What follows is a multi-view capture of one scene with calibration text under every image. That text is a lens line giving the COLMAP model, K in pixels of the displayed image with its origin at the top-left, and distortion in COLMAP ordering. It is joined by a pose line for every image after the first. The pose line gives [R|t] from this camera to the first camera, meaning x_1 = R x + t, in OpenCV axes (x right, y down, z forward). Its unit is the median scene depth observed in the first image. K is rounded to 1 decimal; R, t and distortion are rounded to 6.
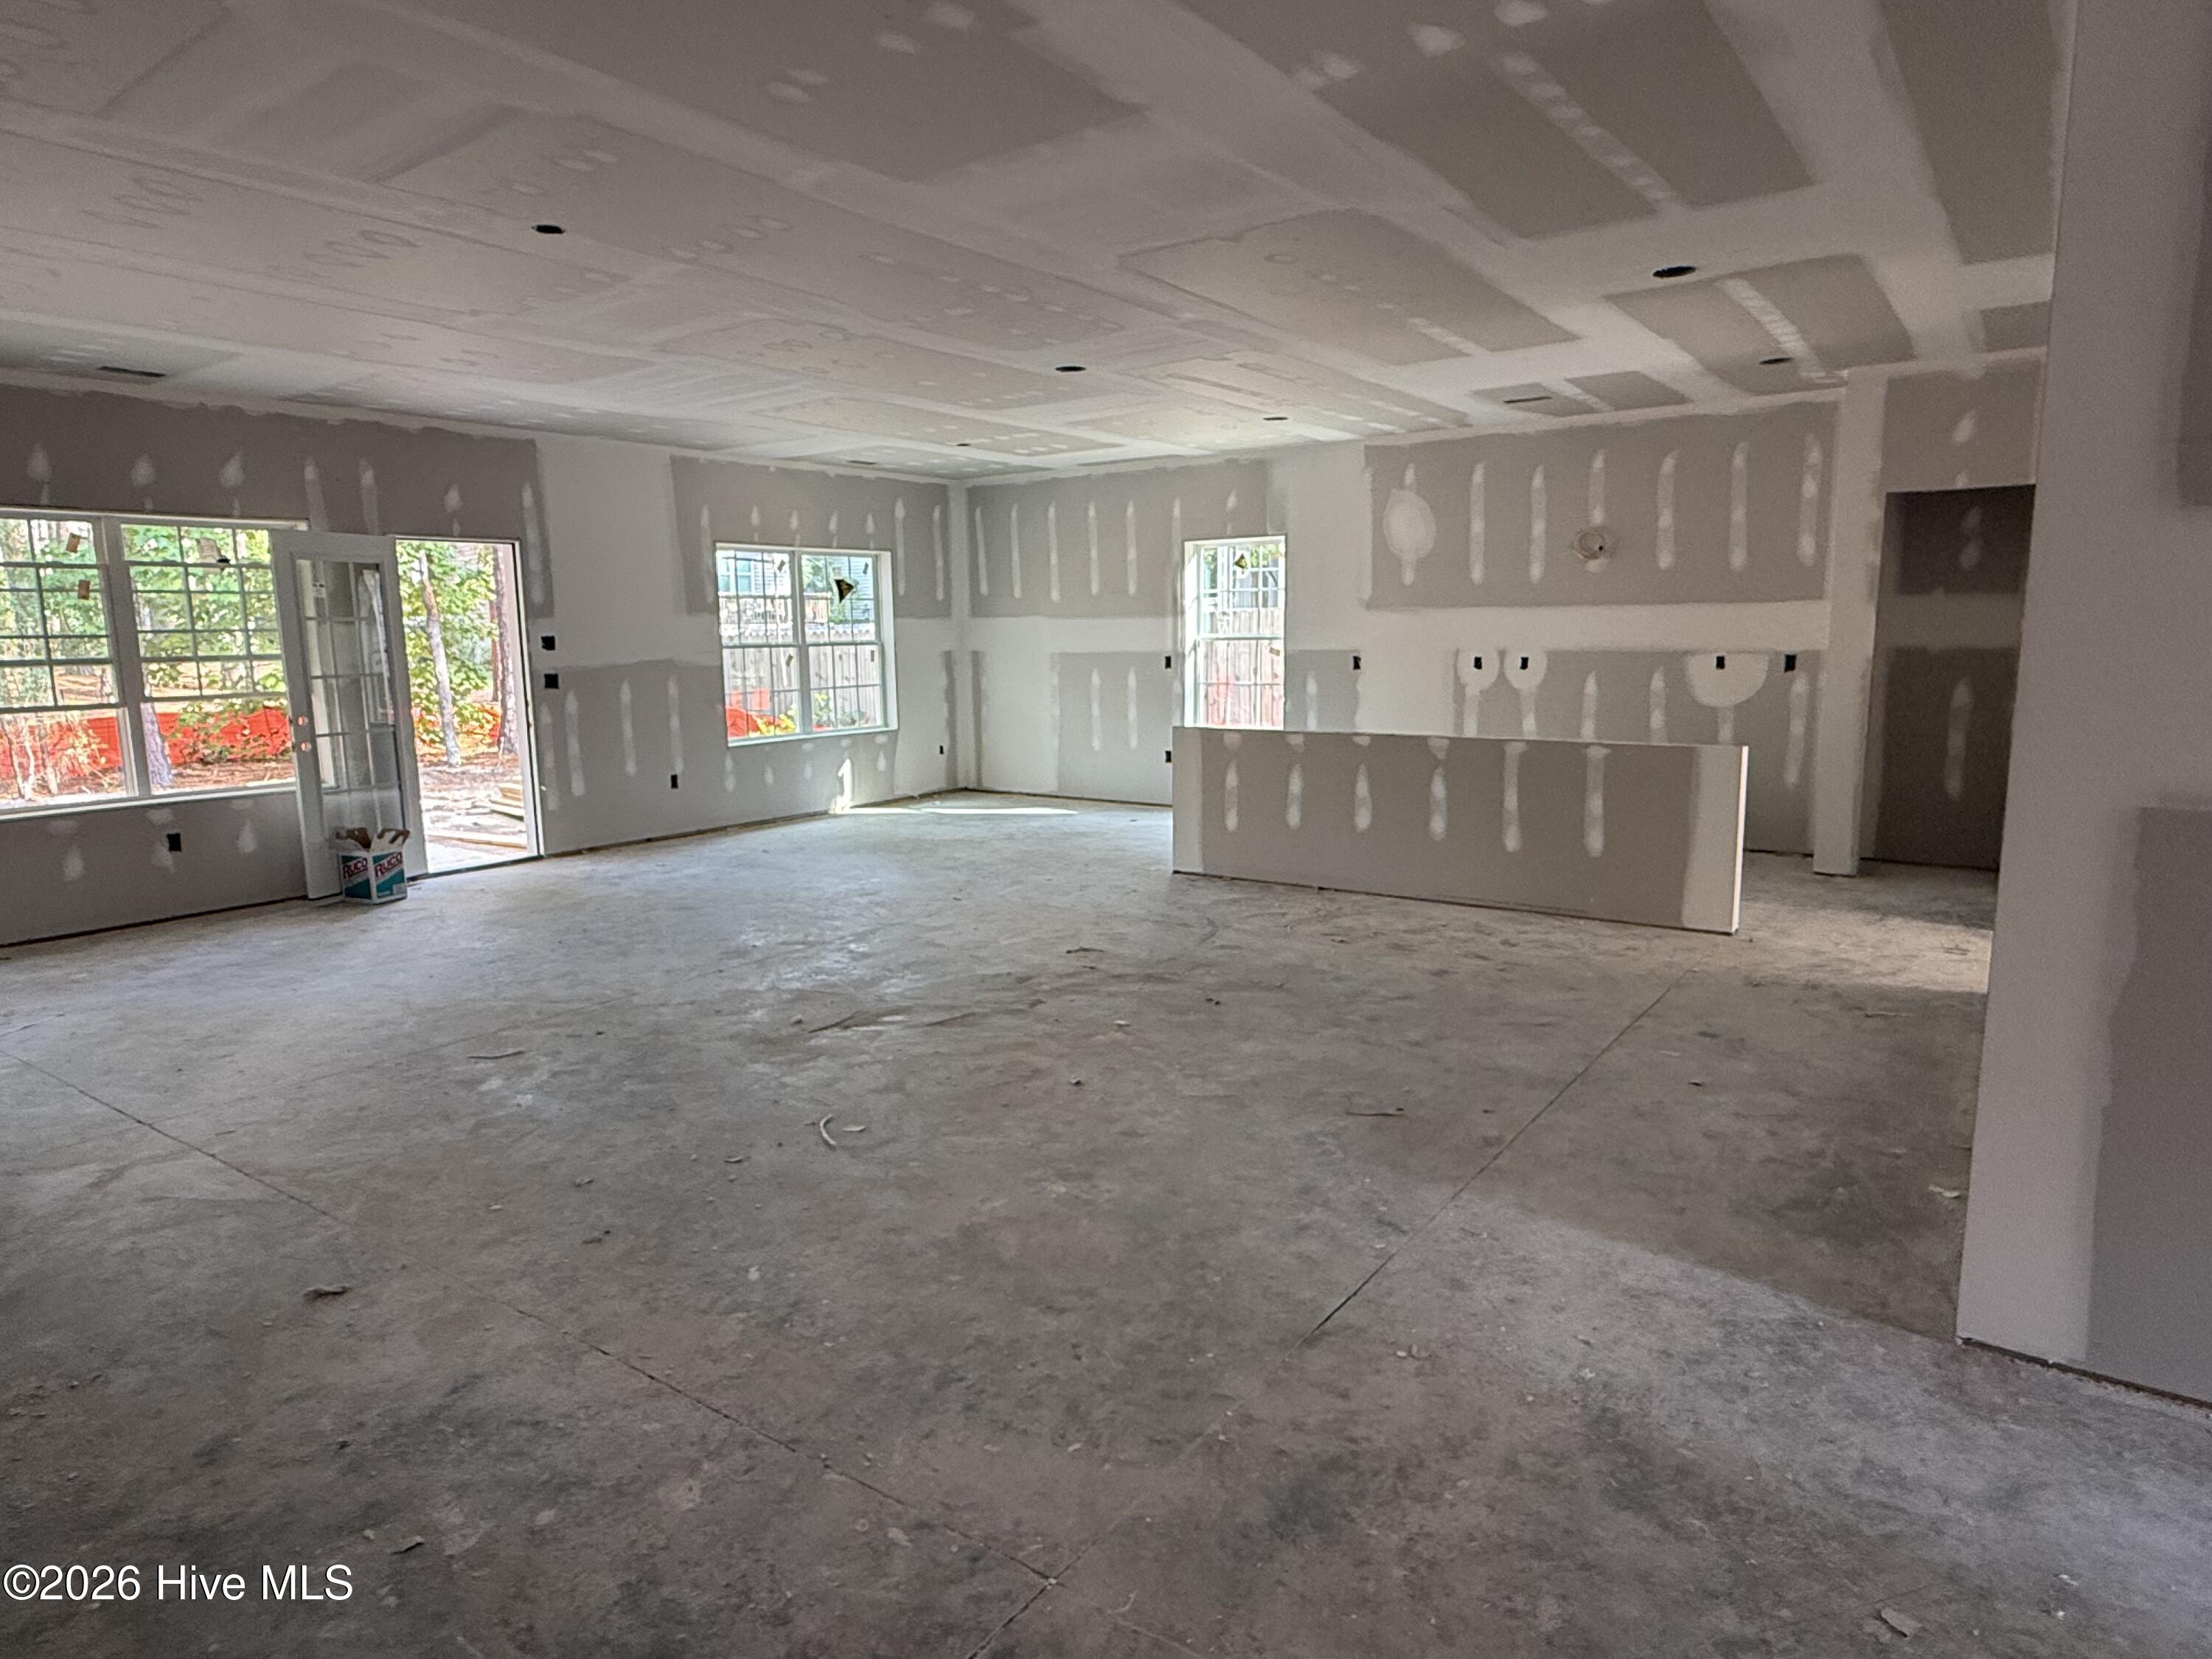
lens RADIAL K [[1309.2, 0, 1096.5], [0, 1309.2, 836.2], [0, 0, 1]] dist [-0.002453, 0.000245]
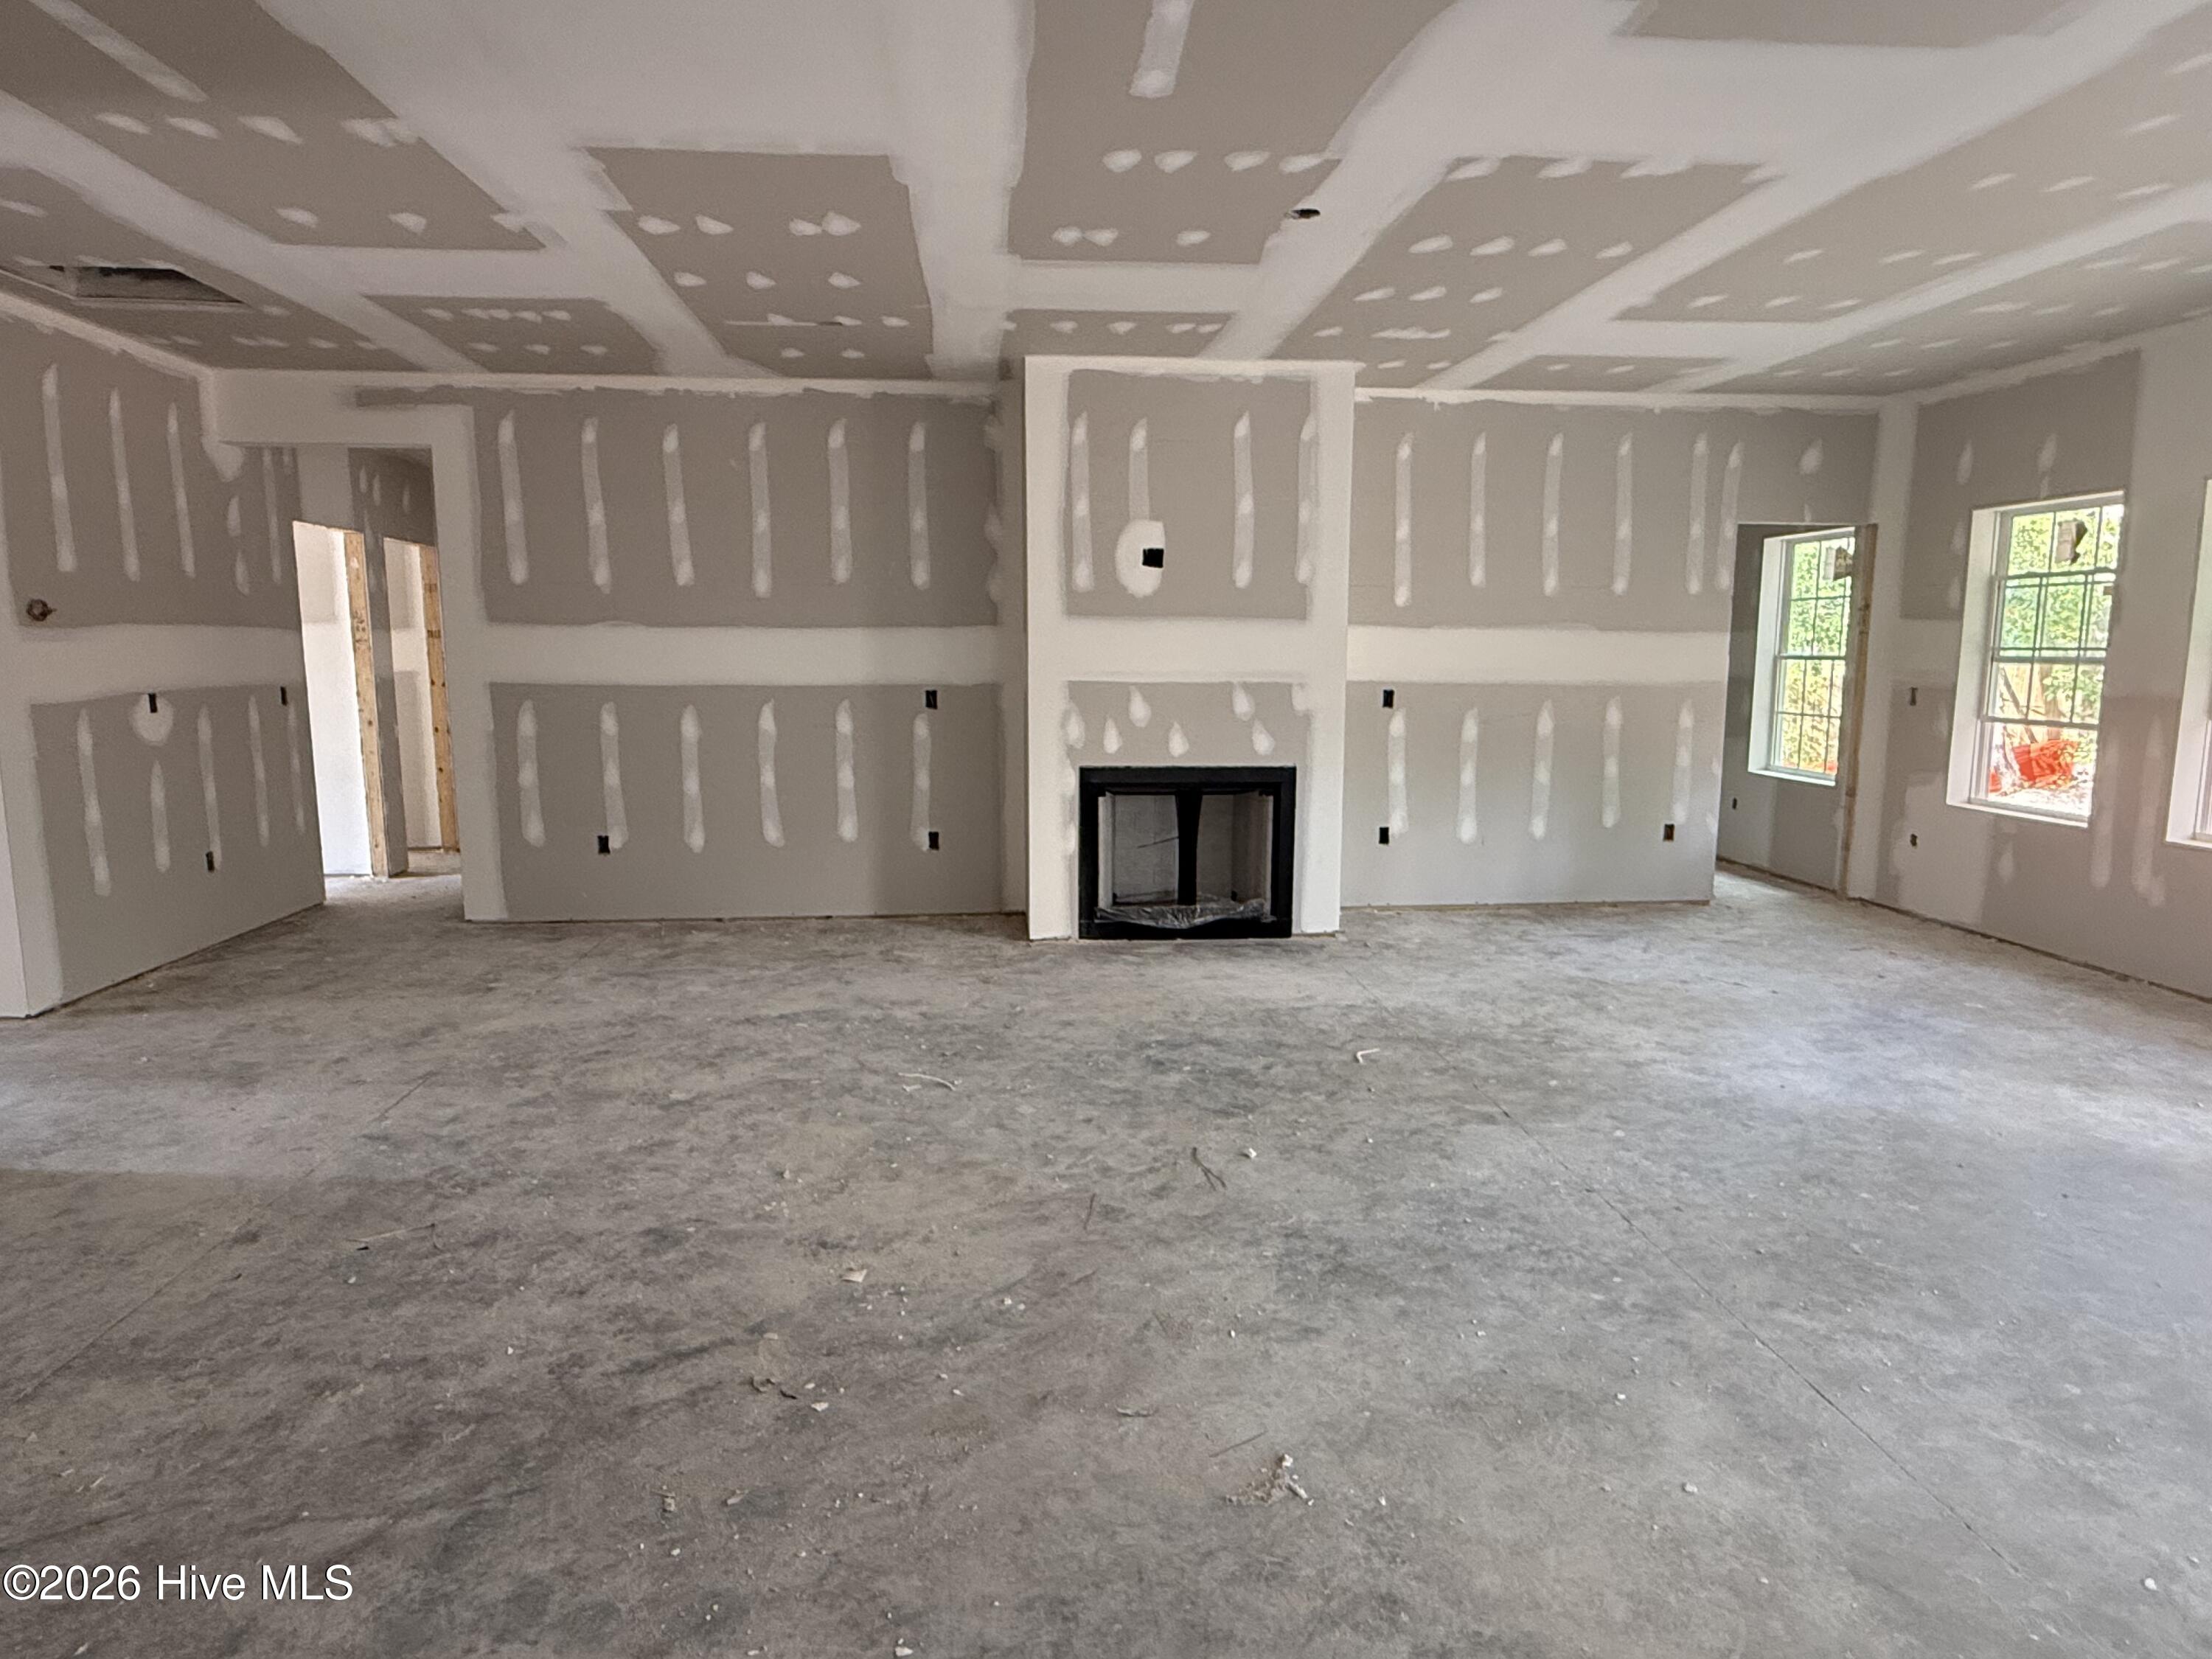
lens RADIAL K [[1309.2, 0, 1099.7], [0, 1309.2, 833.0], [0, 0, 1]] dist [-0.002453, 0.000245]
pose [[-0.754497, 0.108755, -0.647230, 0.219579], [-0.091151, 0.959253, 0.267441, -0.165587], [0.649943, 0.260779, -0.713840, 1.034106]]
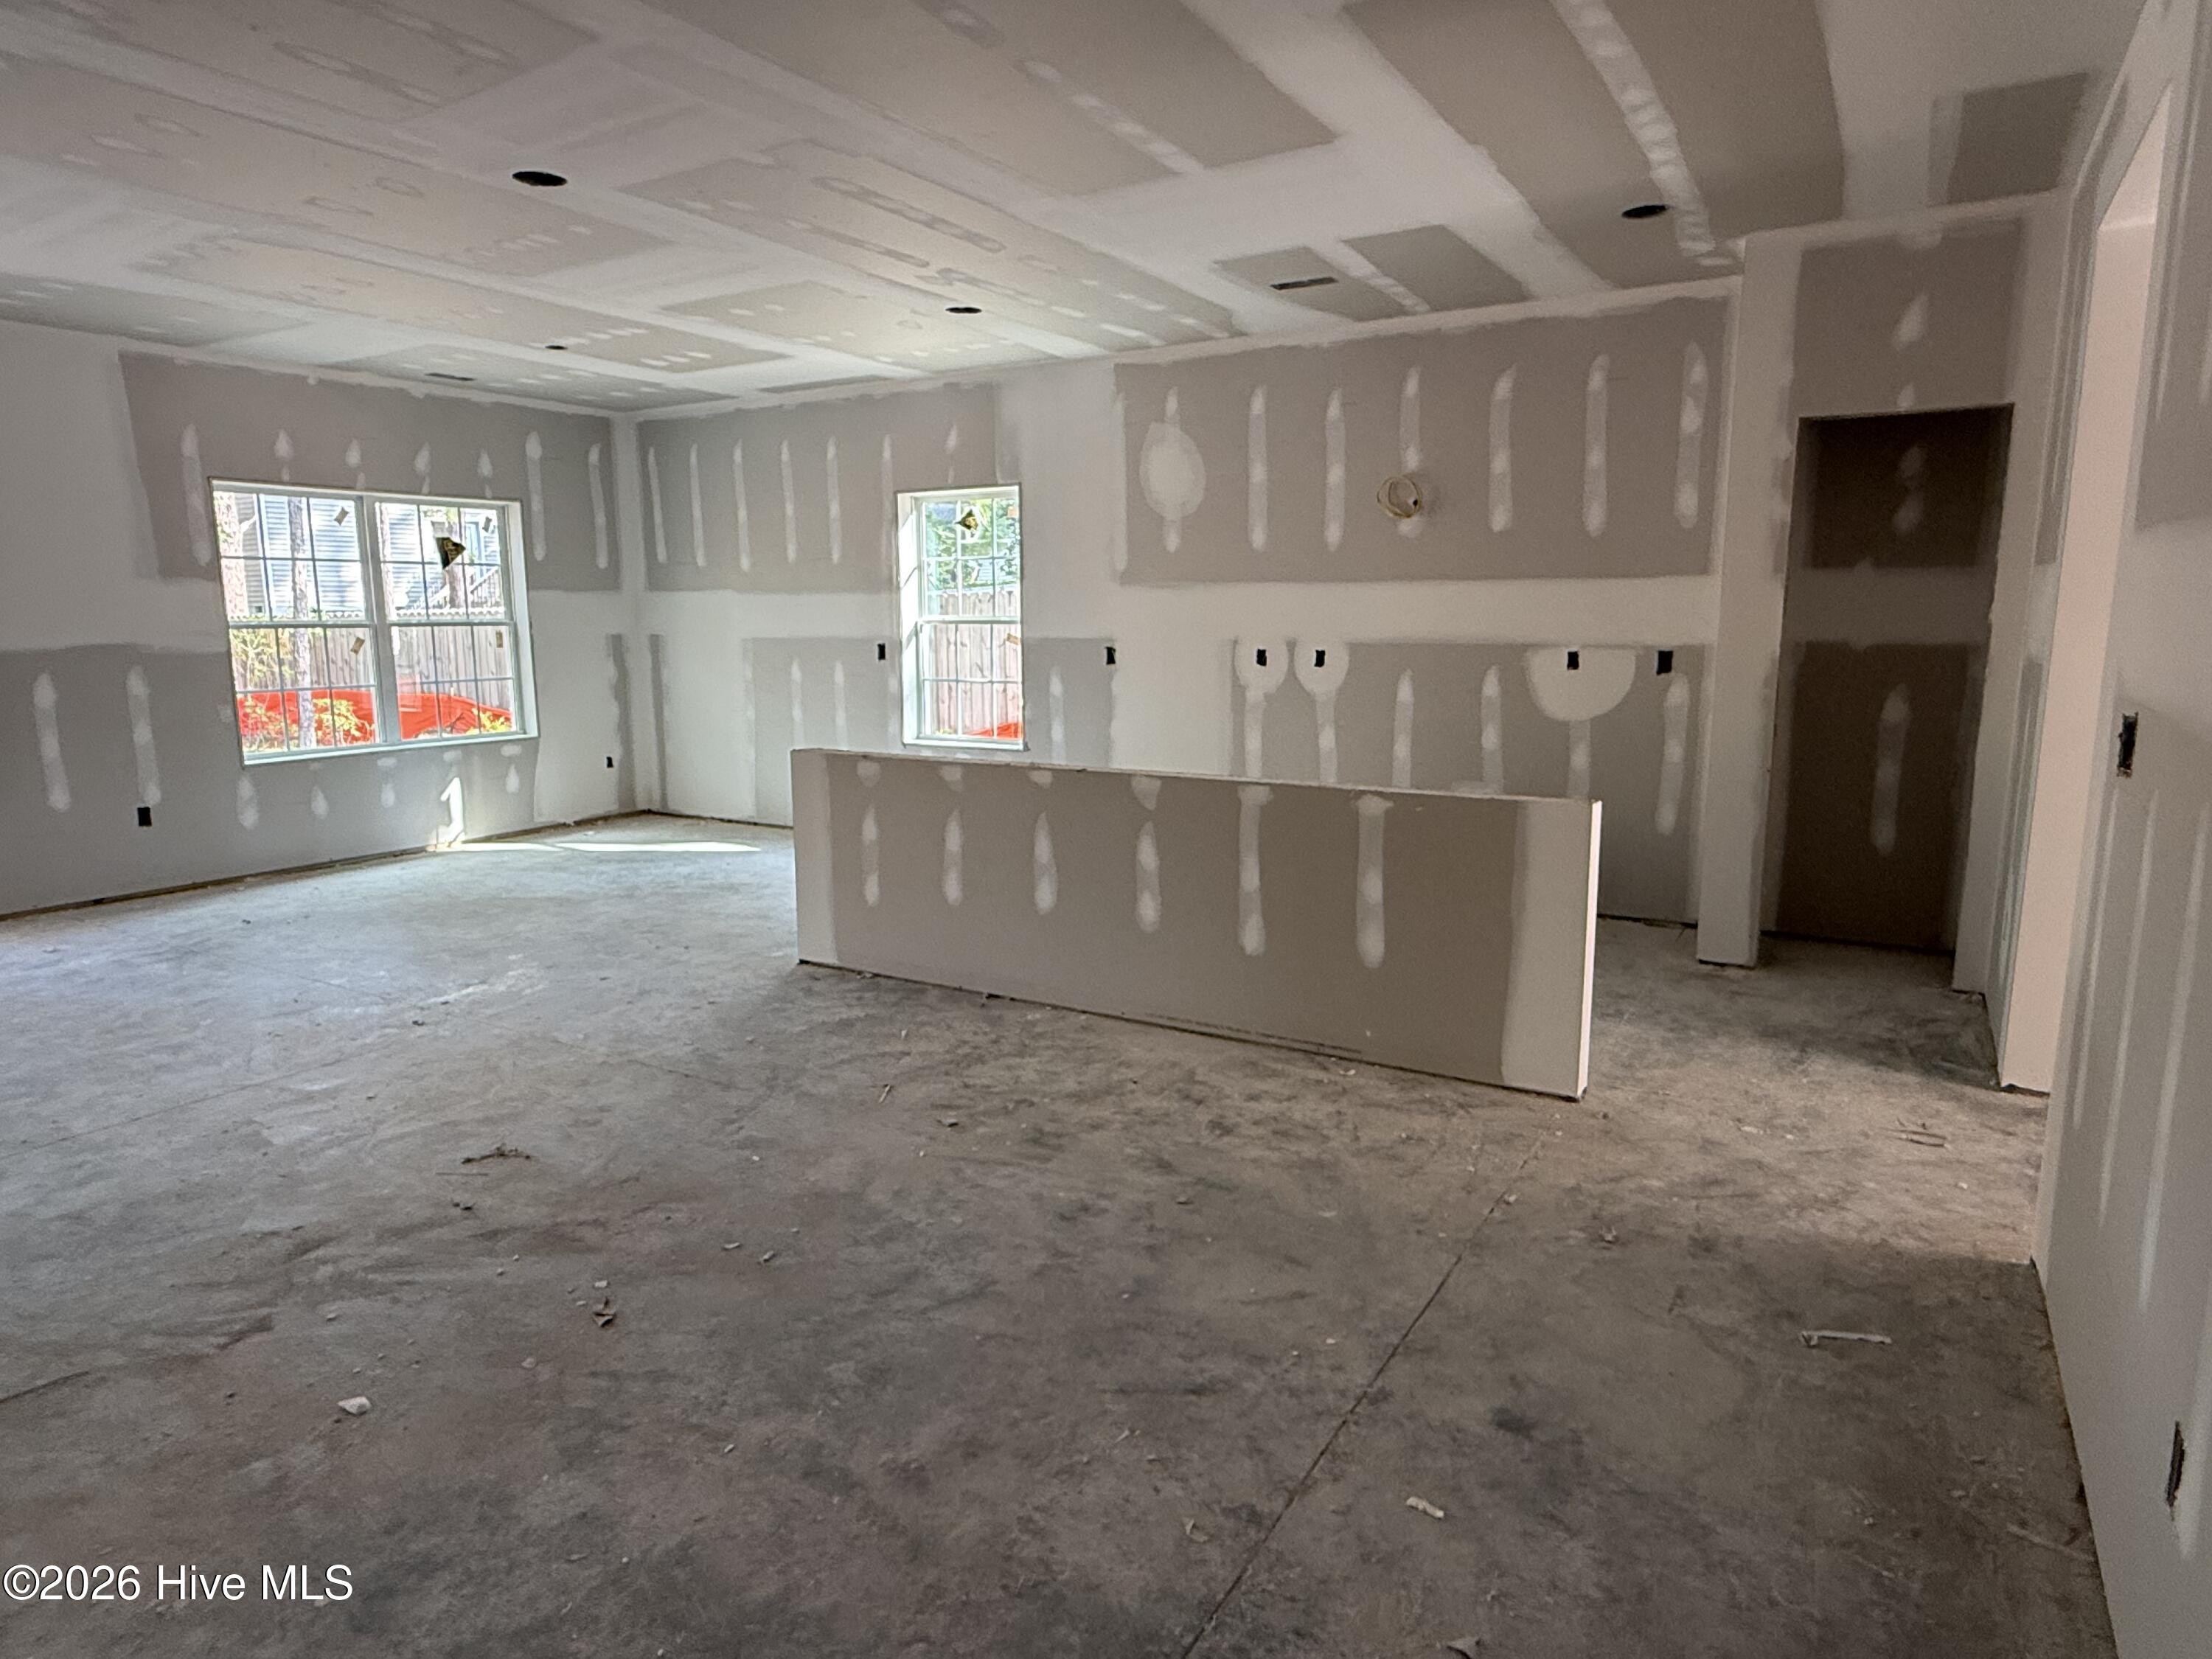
lens RADIAL K [[1309.2, 0, 1102.5], [0, 1309.2, 831.7], [0, 0, 1]] dist [-0.002453, 0.000245]
pose [[0.996437, -0.004164, 0.084235, 0.182099], [0.003377, 0.999949, 0.009477, -0.053244], [-0.084270, -0.009159, 0.996401, 0.348390]]
